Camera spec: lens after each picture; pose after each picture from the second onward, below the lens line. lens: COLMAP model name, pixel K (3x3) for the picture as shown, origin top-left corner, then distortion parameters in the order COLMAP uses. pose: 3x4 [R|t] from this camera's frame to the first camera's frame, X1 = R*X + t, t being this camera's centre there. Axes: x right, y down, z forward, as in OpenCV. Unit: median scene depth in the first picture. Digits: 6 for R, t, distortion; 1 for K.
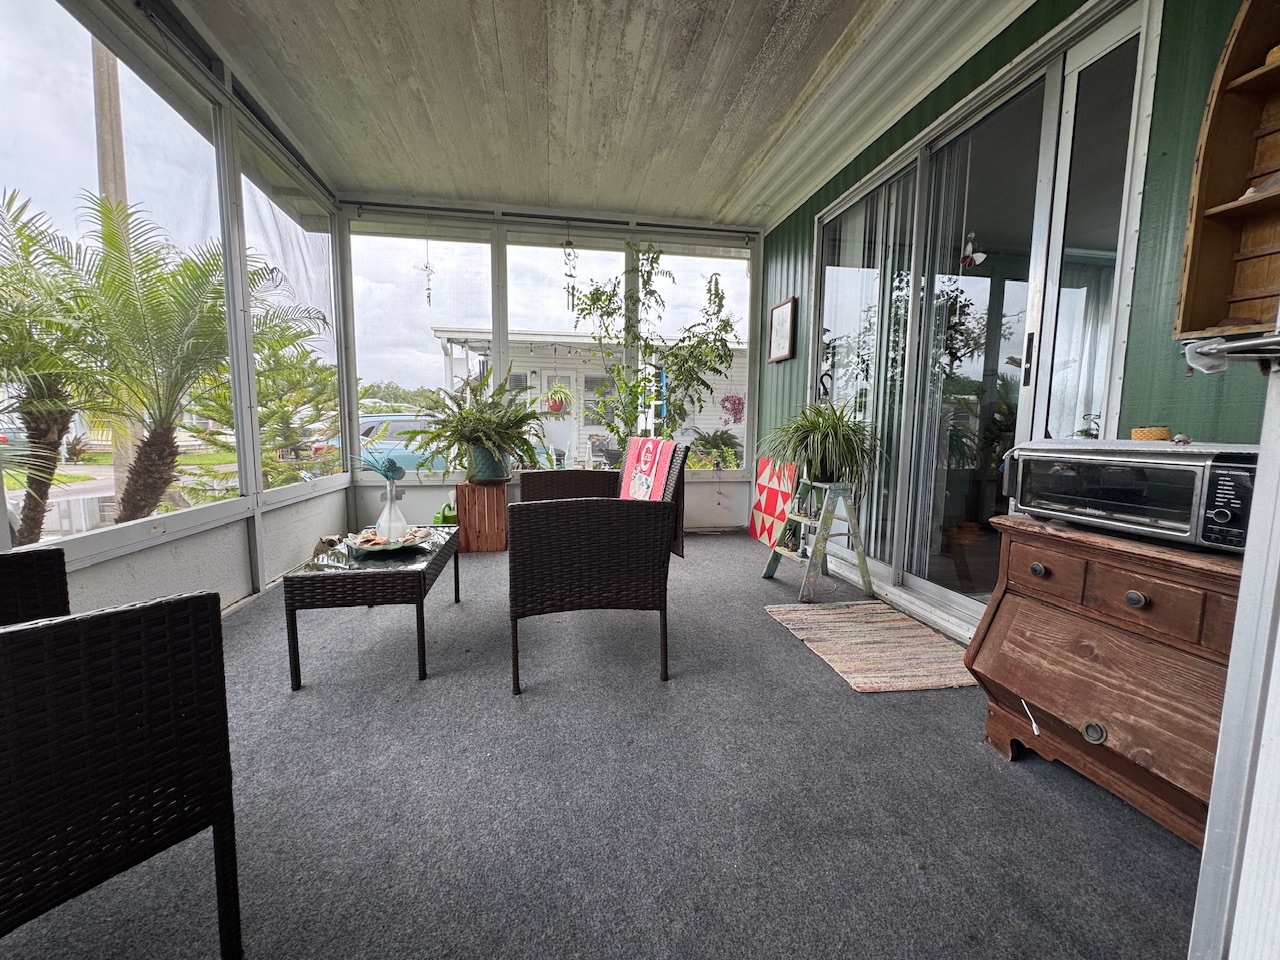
lens RADIAL K [[513.9, 0, 640.0], [0, 513.9, 480.0], [0, 0, 1]] dist [-0.008264, 0.002774]
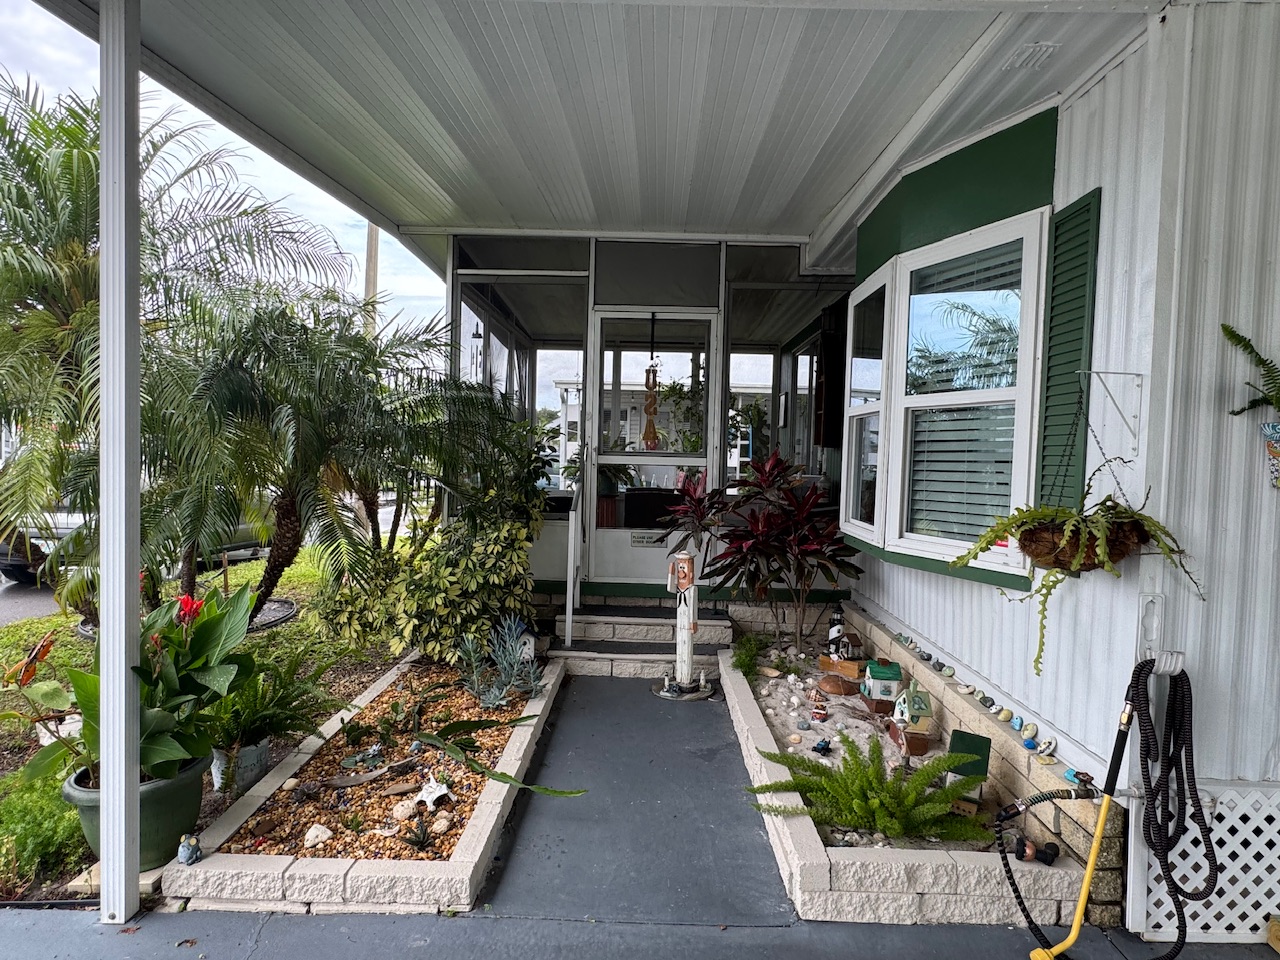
lens RADIAL K [[739.5, 0, 640.0], [0, 739.5, 480.0], [0, 0, 1]] dist [-0.004120, -0.000942]
pose [[0.982043, 0.019448, -0.187651, 0.280873], [-0.033542, 0.996824, -0.072230, 0.125870], [0.185650, 0.077227, 0.979576, -1.434515]]
